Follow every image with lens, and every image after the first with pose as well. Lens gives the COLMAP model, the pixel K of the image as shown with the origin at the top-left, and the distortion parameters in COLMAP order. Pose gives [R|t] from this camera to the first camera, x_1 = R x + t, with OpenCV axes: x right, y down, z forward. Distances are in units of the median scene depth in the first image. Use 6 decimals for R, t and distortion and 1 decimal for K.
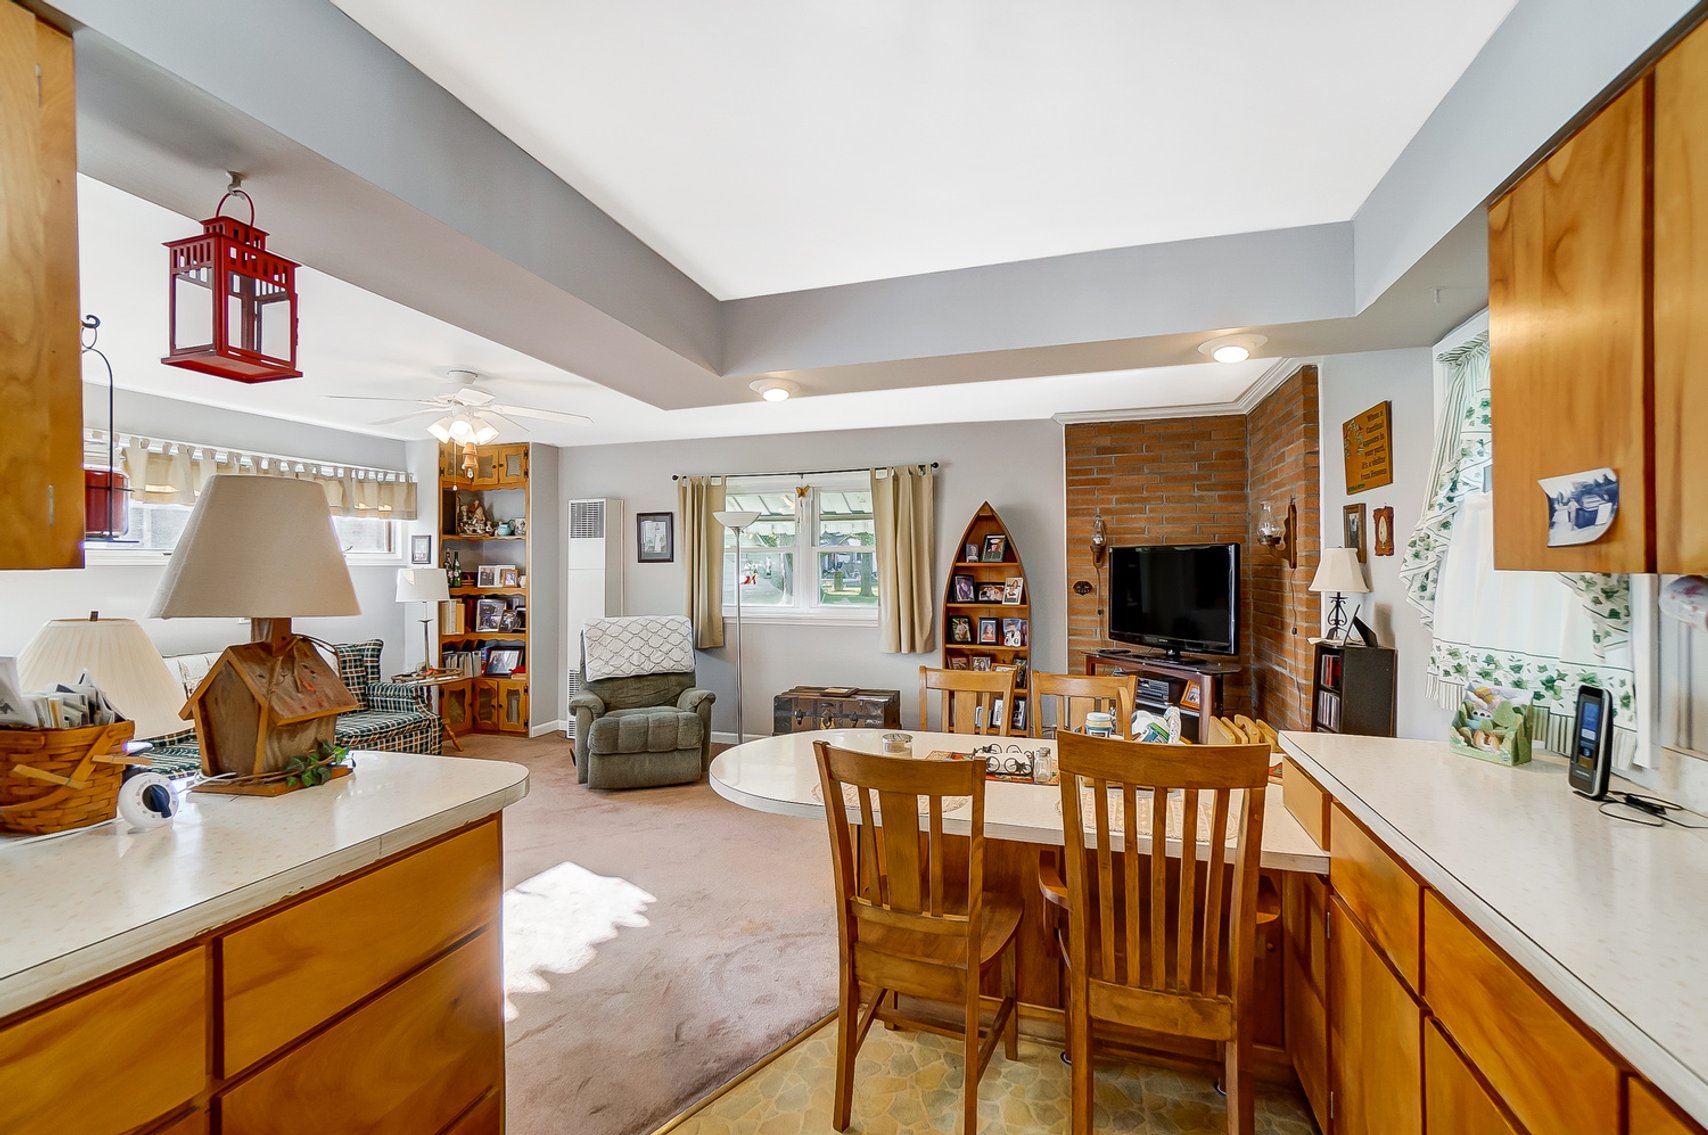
lens RADIAL K [[739.3, 0, 849.1], [0, 739.3, 563.4], [0, 0, 1]] dist [-0.015449, 0.013252]
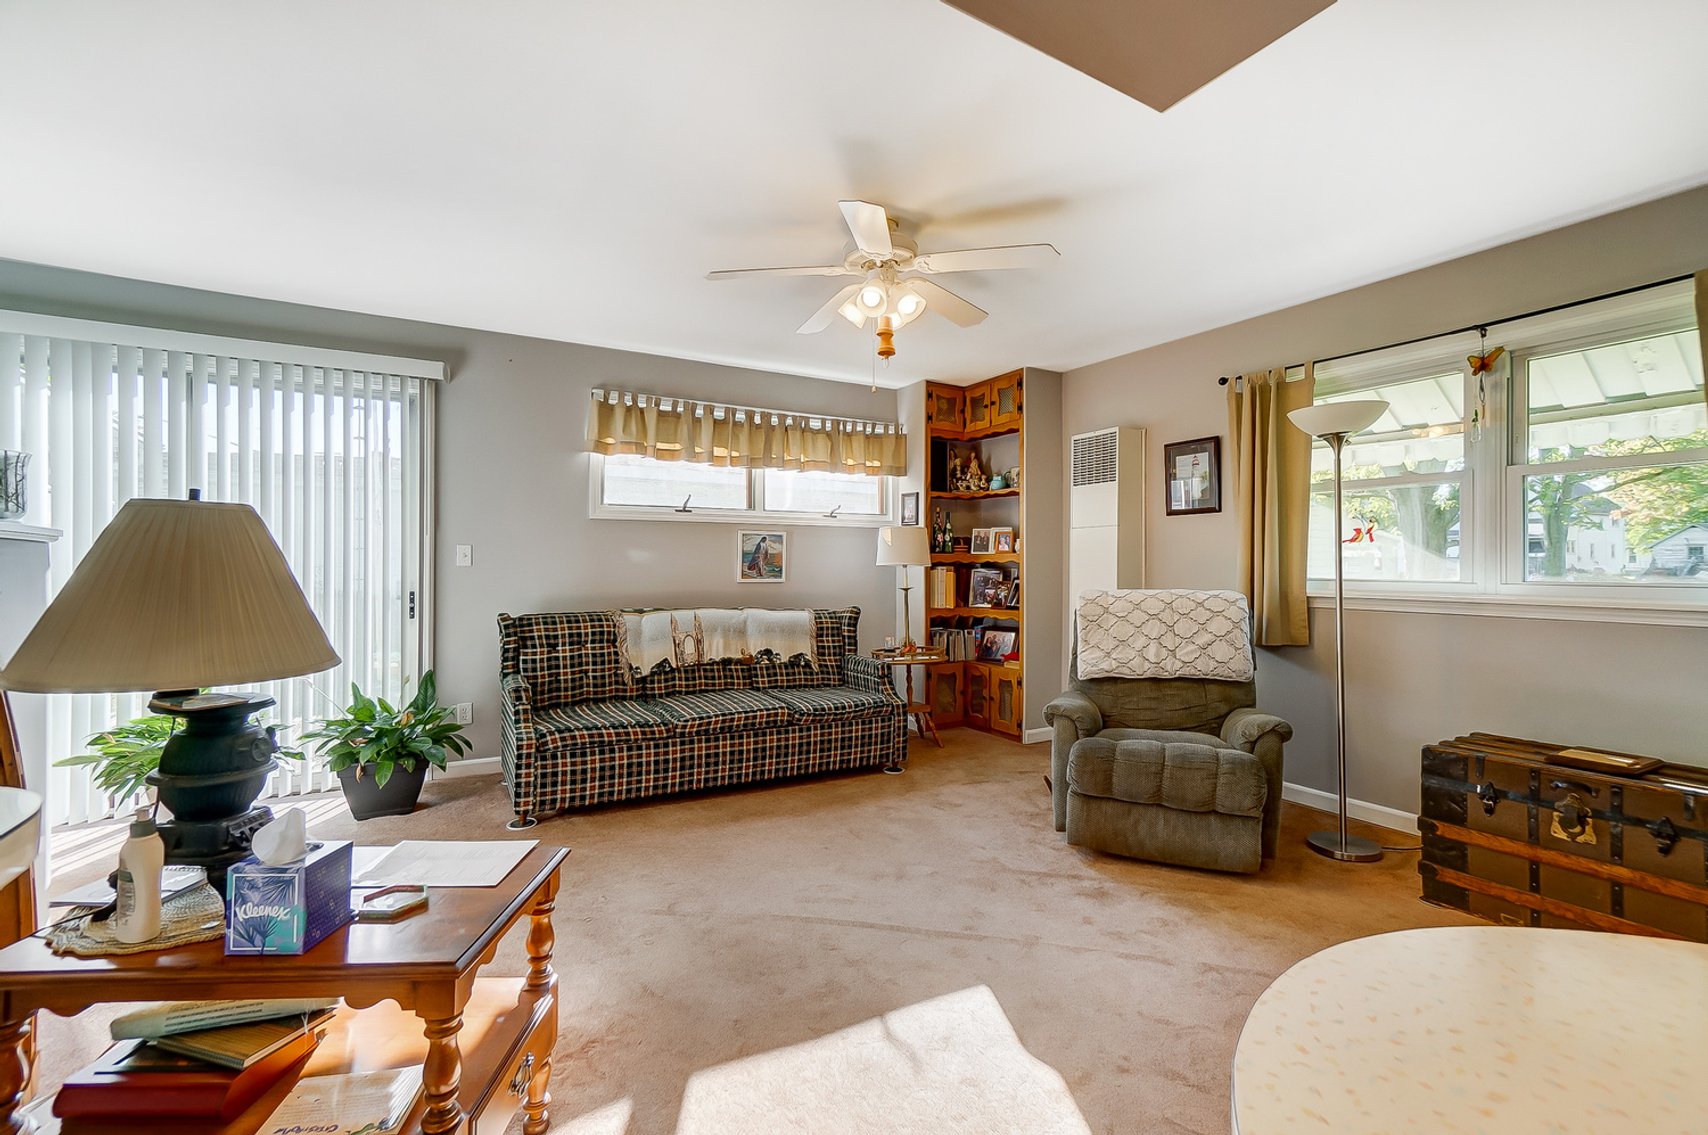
lens RADIAL K [[739.3, 0, 843.6], [0, 739.3, 562.1], [0, 0, 1]] dist [-0.015449, 0.013252]
pose [[0.741764, 0.001809, -0.670658, -0.056969], [0.000926, 0.999993, 0.003722, 0.048842], [0.670660, -0.003382, 0.741757, 0.349001]]
